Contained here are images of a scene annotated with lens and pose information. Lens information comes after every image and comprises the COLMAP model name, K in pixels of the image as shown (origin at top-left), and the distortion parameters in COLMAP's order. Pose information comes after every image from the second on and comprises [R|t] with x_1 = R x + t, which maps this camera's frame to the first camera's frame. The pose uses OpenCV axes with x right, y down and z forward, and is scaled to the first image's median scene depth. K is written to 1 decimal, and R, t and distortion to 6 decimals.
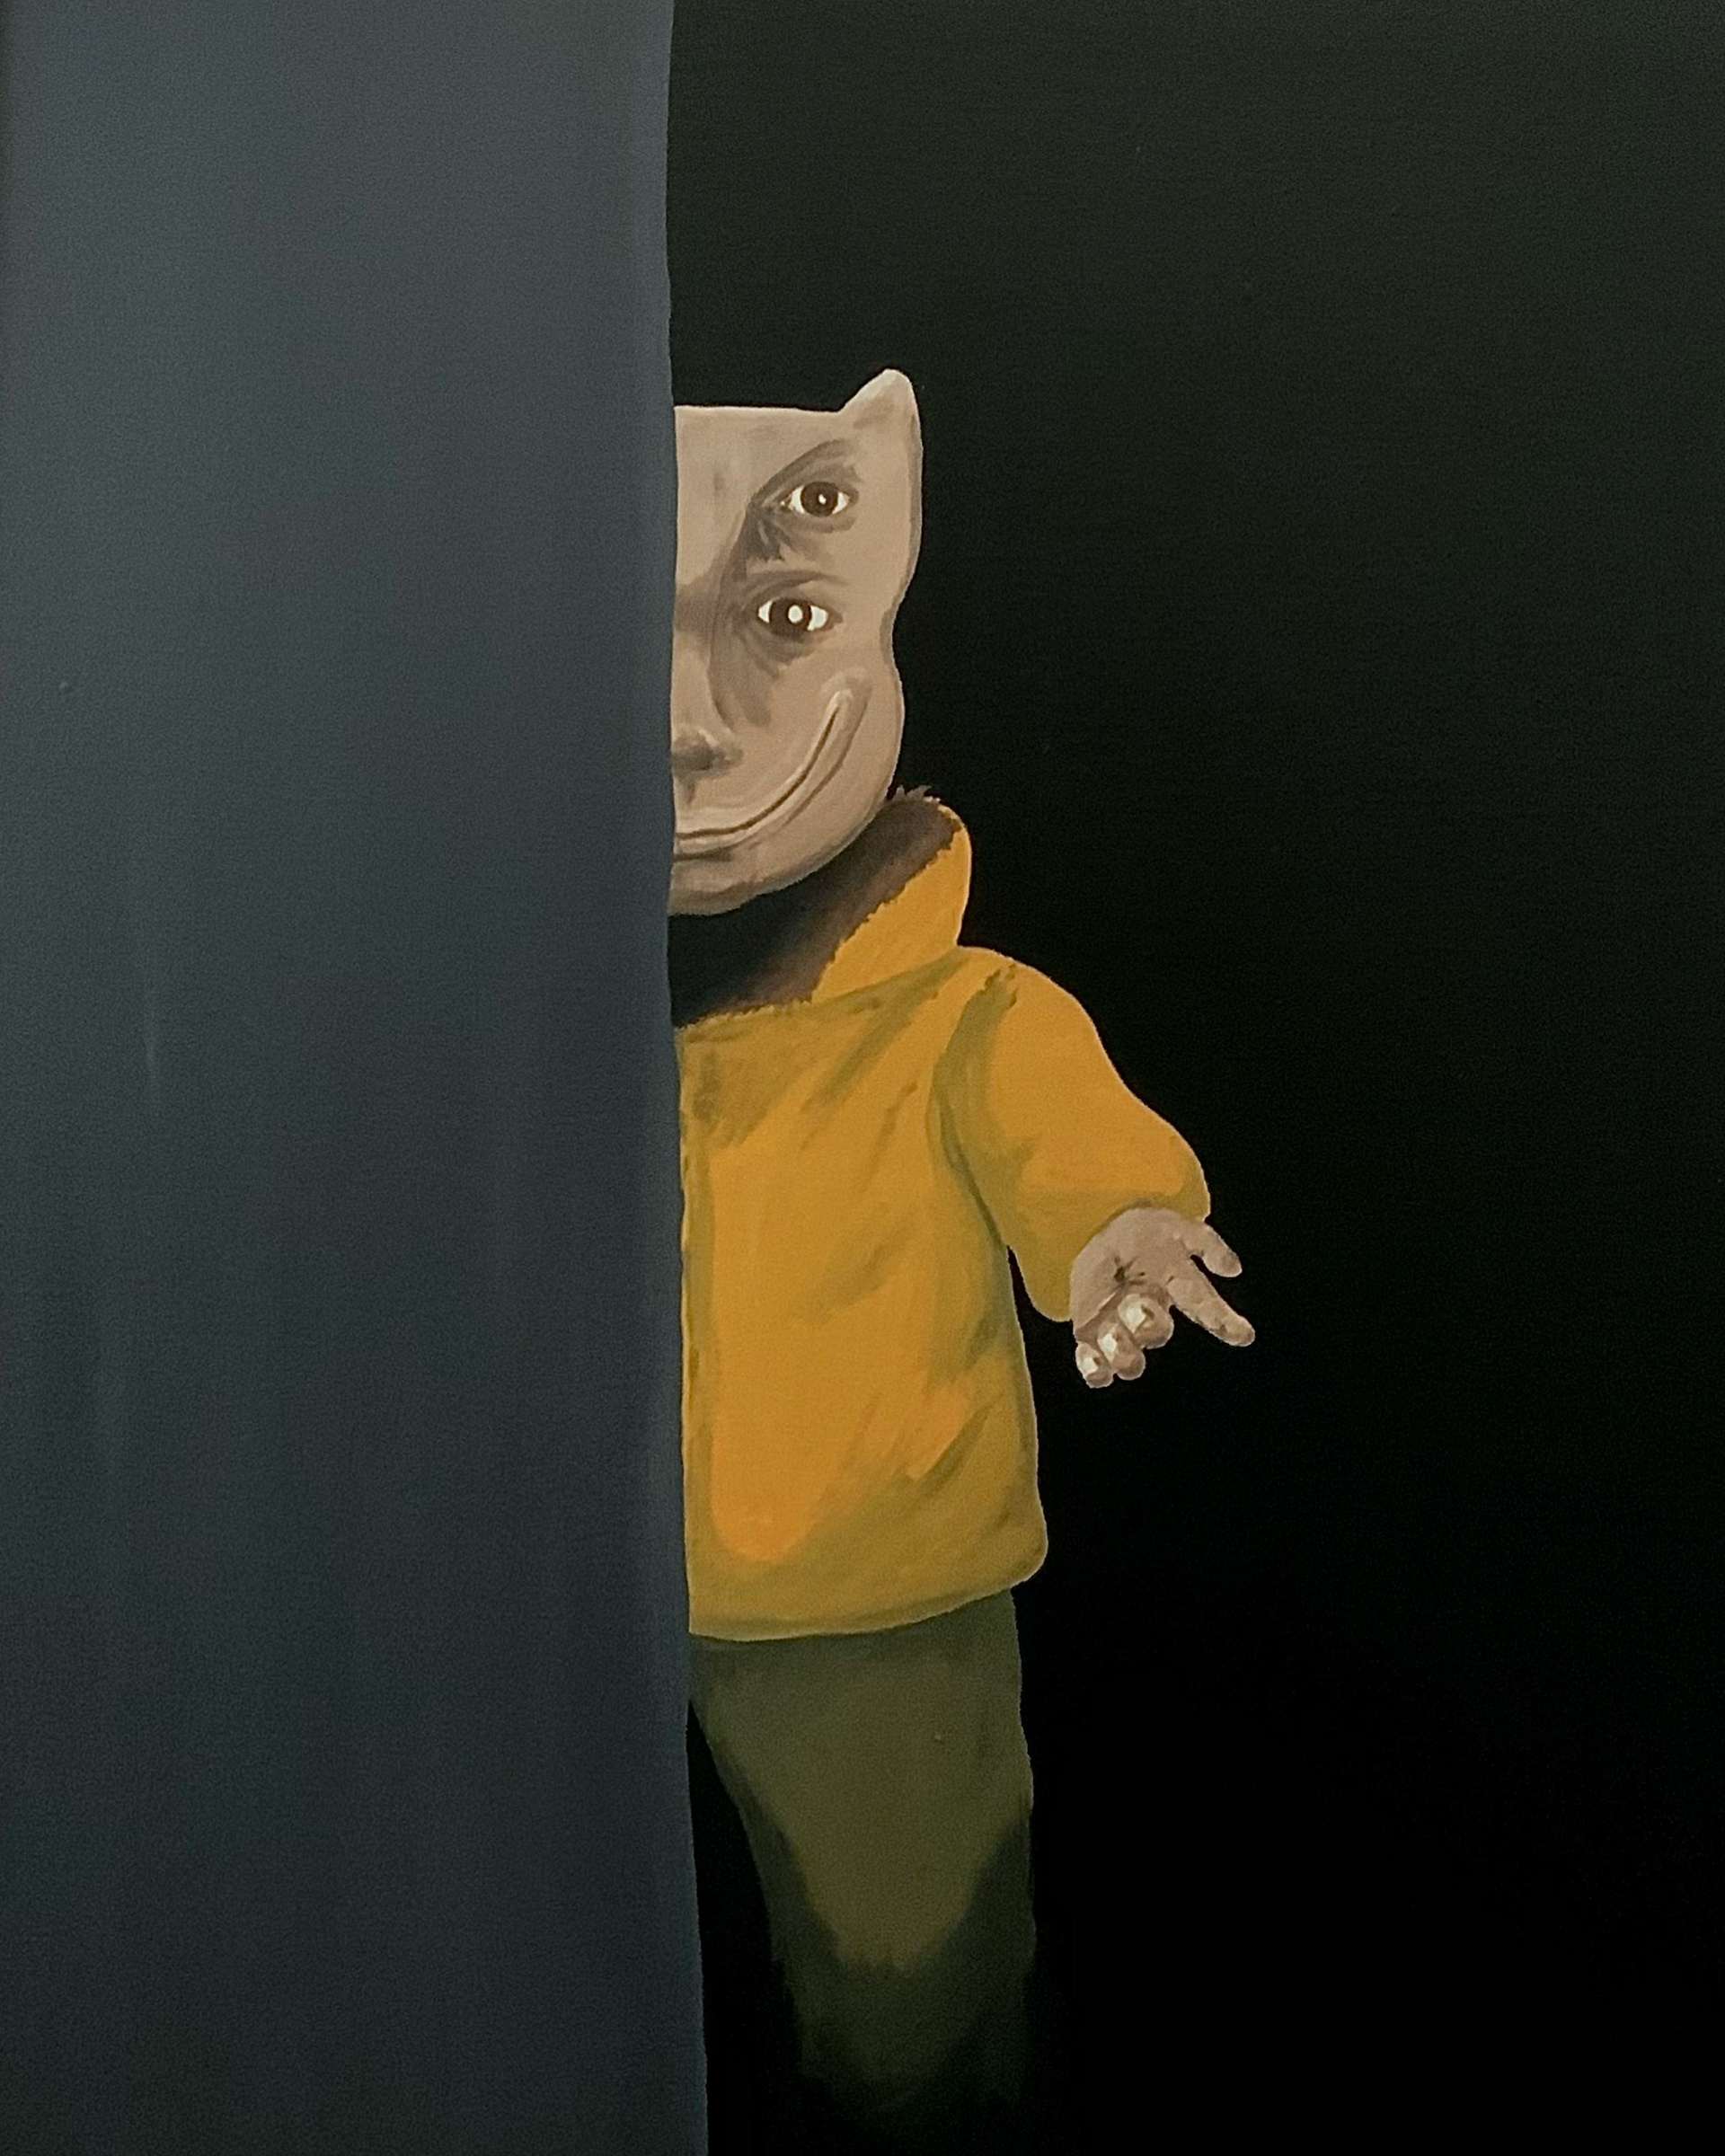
lens RADIAL K [[2231.6, 0, 859.7], [0, 2231.6, 1076.8], [0, 0, 1]] dist [0.069424, 0.000000]
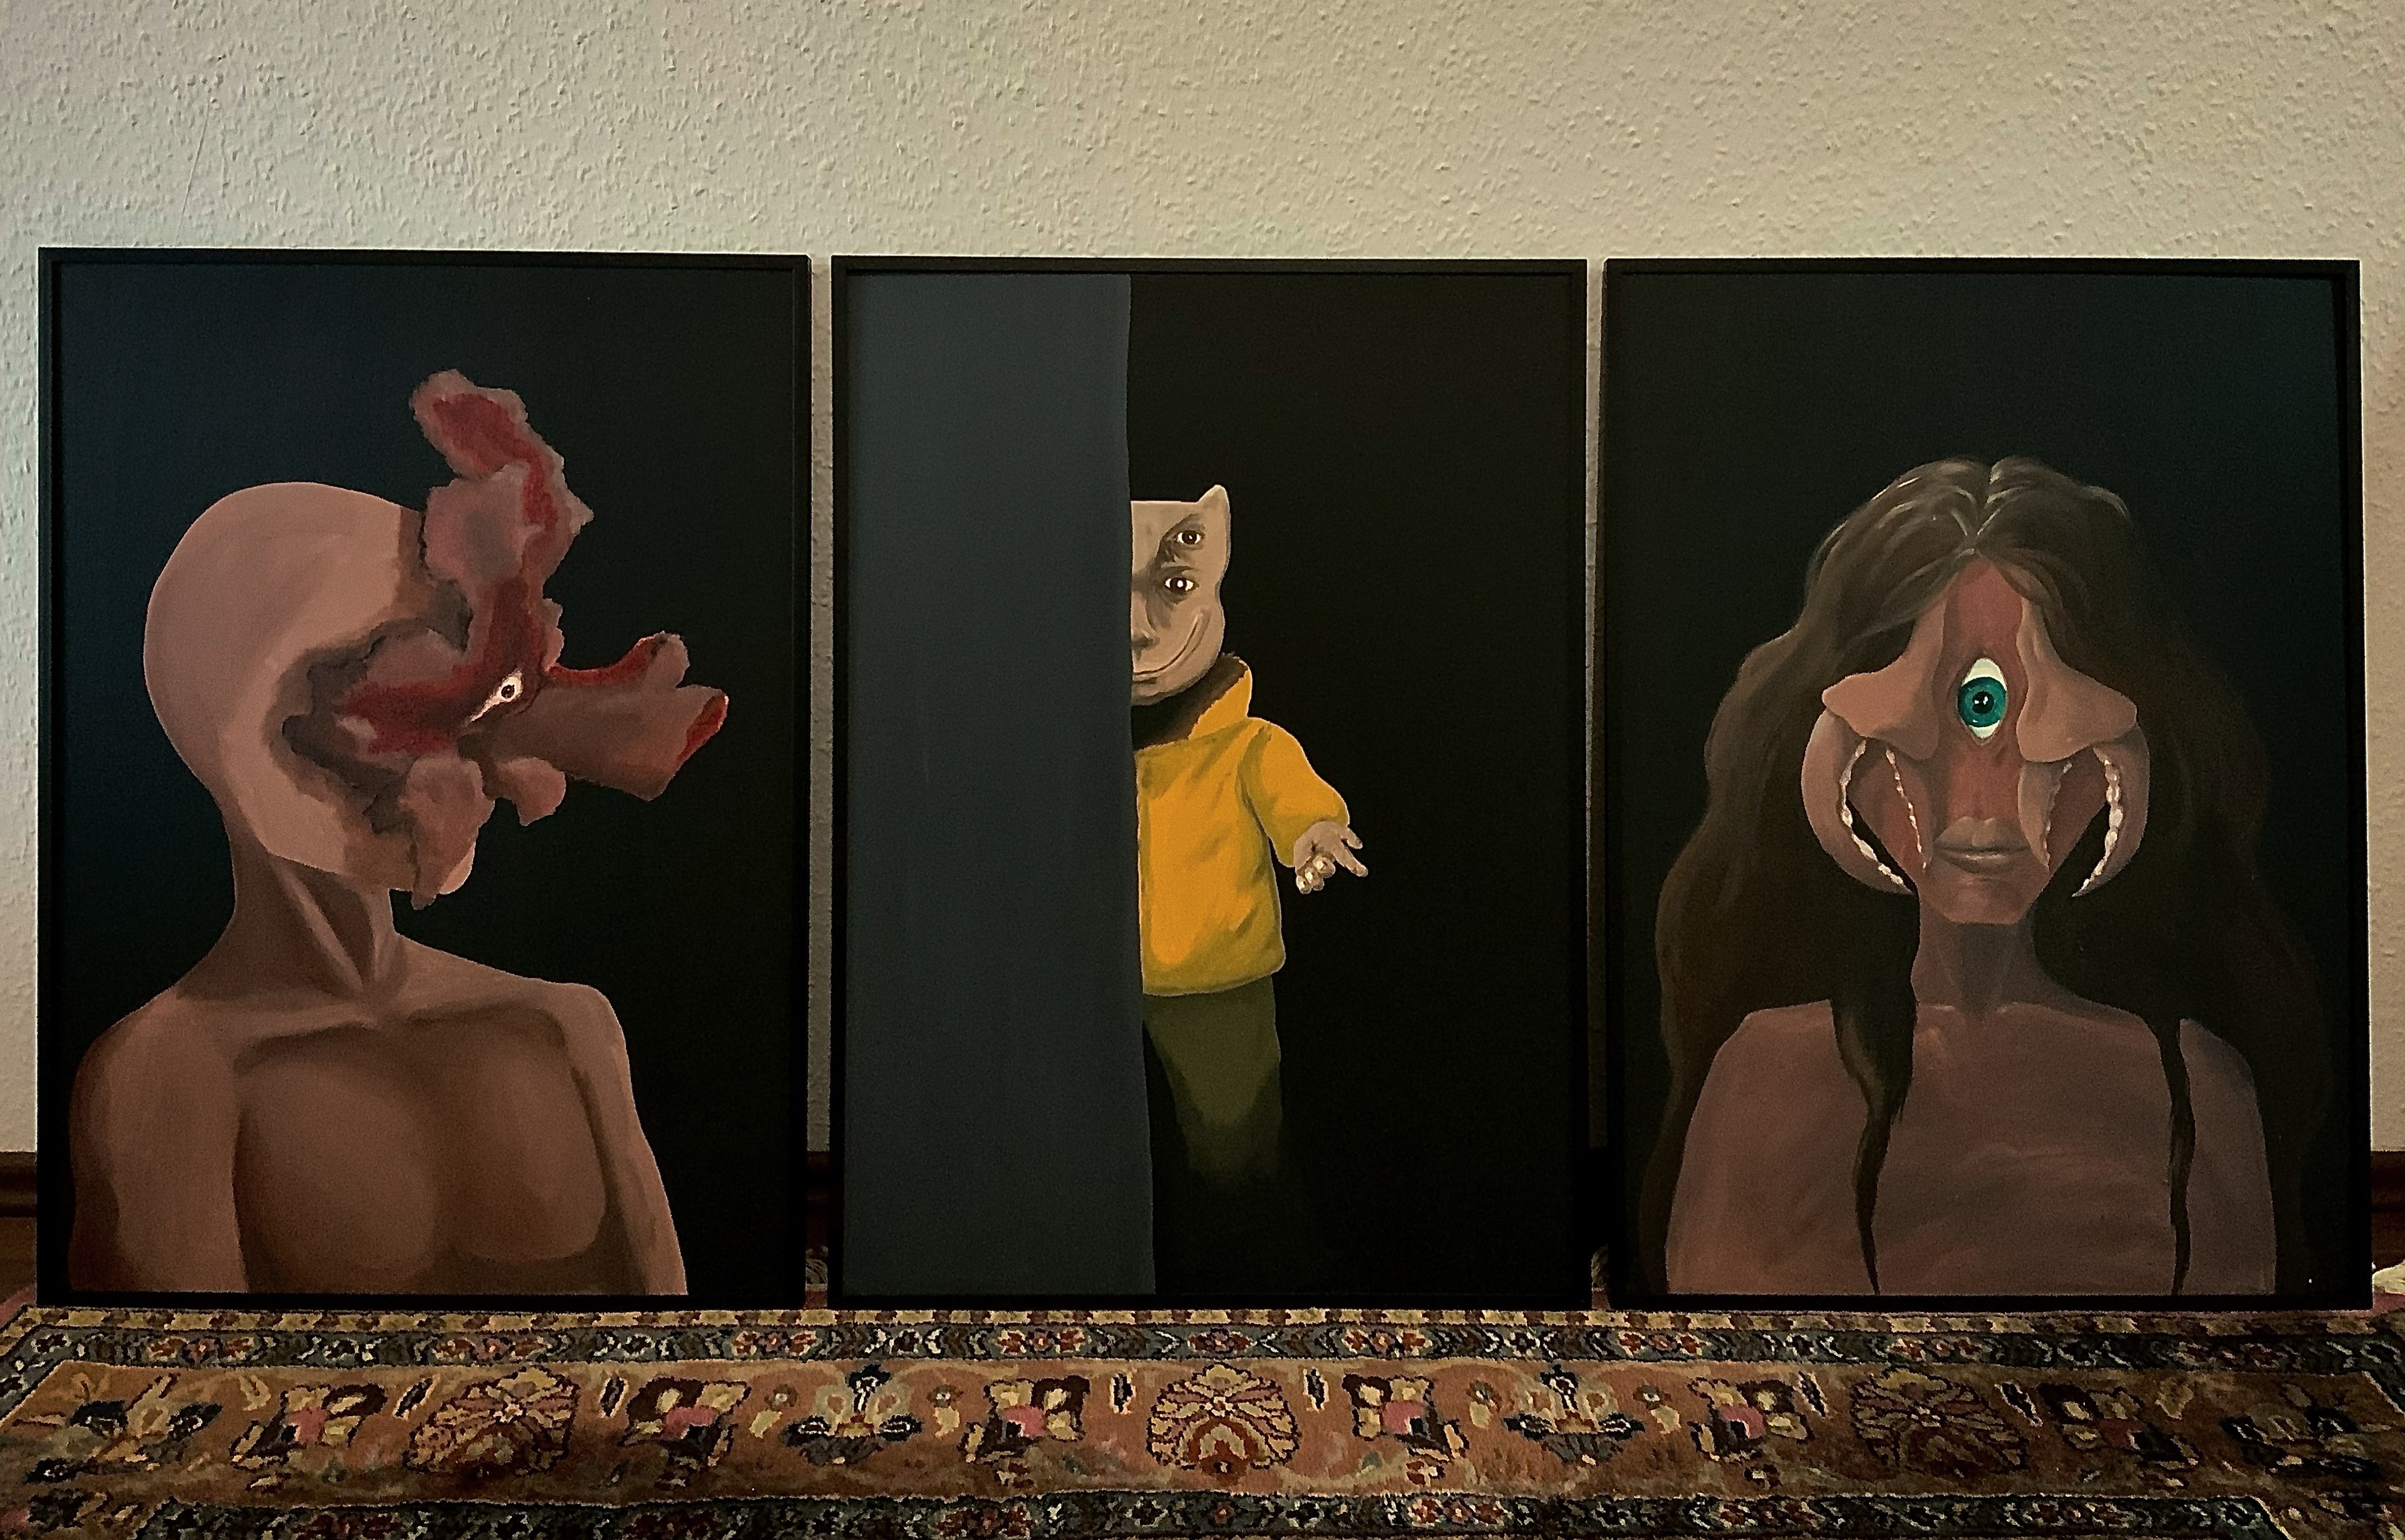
lens RADIAL K [[1958.0, 0, 1205.1], [0, 1958.0, 759.7], [0, 0, 1]] dist [0.069272, -0.040471]
pose [[0.998868, -0.012605, -0.045864, 0.096425], [0.012282, 0.999898, -0.007320, 0.004576], [0.045951, 0.006748, 0.998921, -1.171829]]
